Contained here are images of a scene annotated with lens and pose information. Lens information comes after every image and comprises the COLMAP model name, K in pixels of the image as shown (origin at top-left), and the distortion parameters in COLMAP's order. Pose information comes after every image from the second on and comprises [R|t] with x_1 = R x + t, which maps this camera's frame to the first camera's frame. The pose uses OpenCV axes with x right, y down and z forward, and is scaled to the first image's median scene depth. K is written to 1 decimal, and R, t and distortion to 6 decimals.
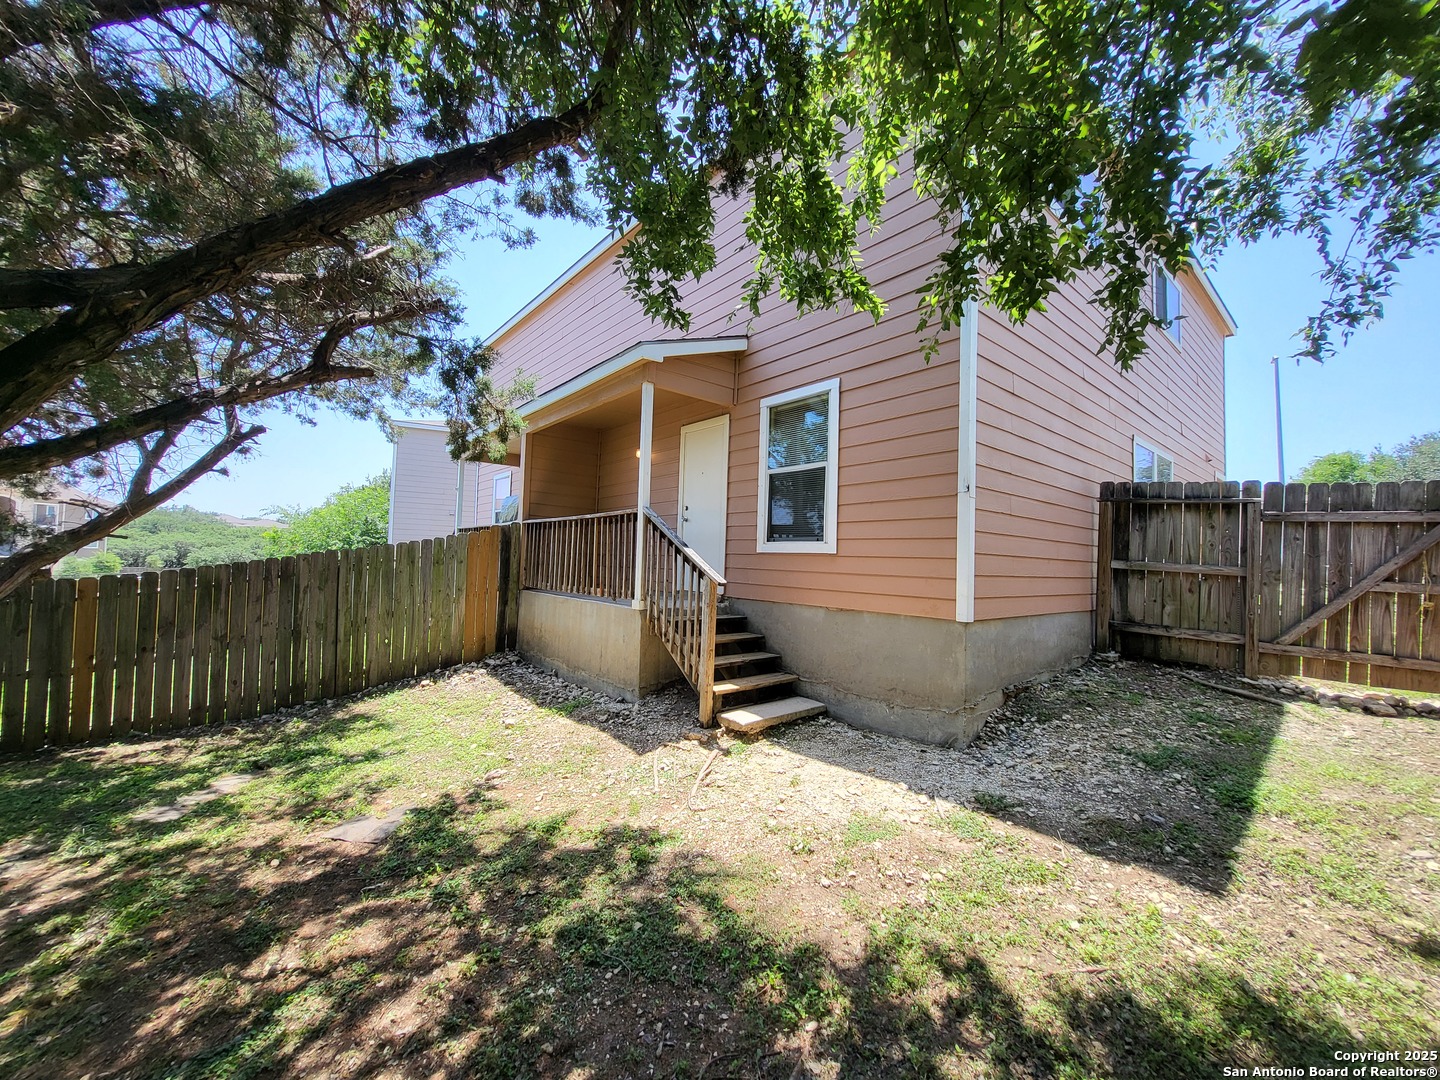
lens RADIAL K [[565.5, 0, 712.5], [0, 565.5, 540.3], [0, 0, 1]] dist [0.000490, -0.000553]
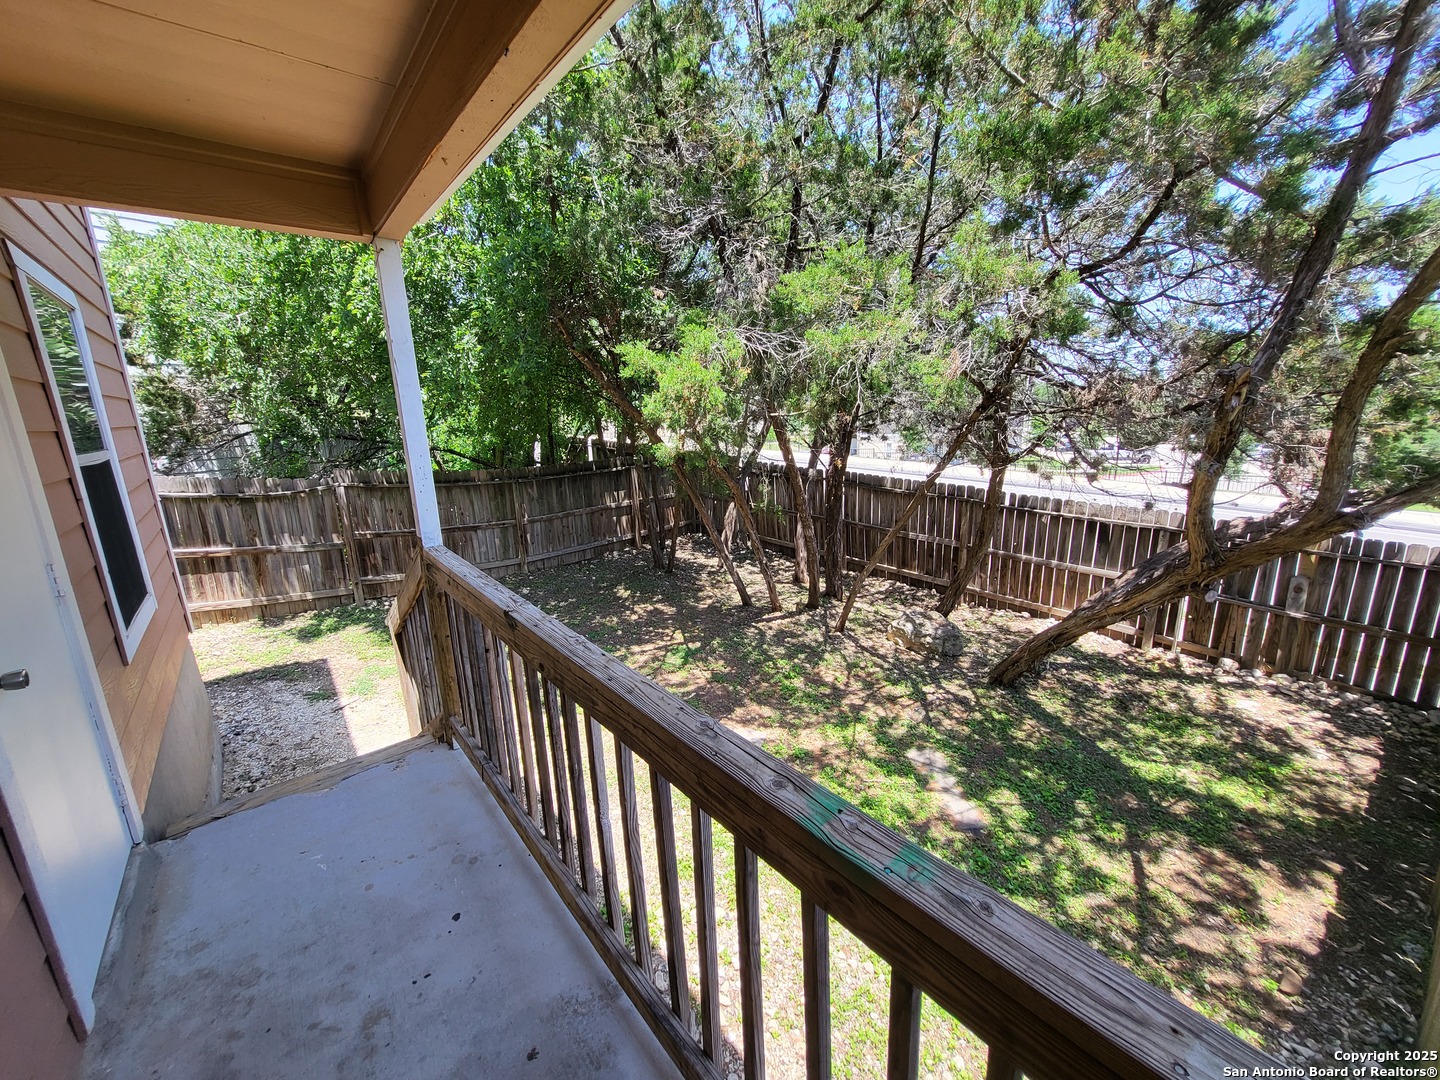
lens RADIAL K [[565.5, 0, 712.5], [0, 565.5, 540.3], [0, 0, 1]] dist [0.000490, -0.000553]
pose [[-0.999967, 0.004420, 0.006862, -0.591599], [0.005649, 0.981592, 0.190905, -0.245872], [-0.005892, 0.190938, -0.981585, 2.408894]]
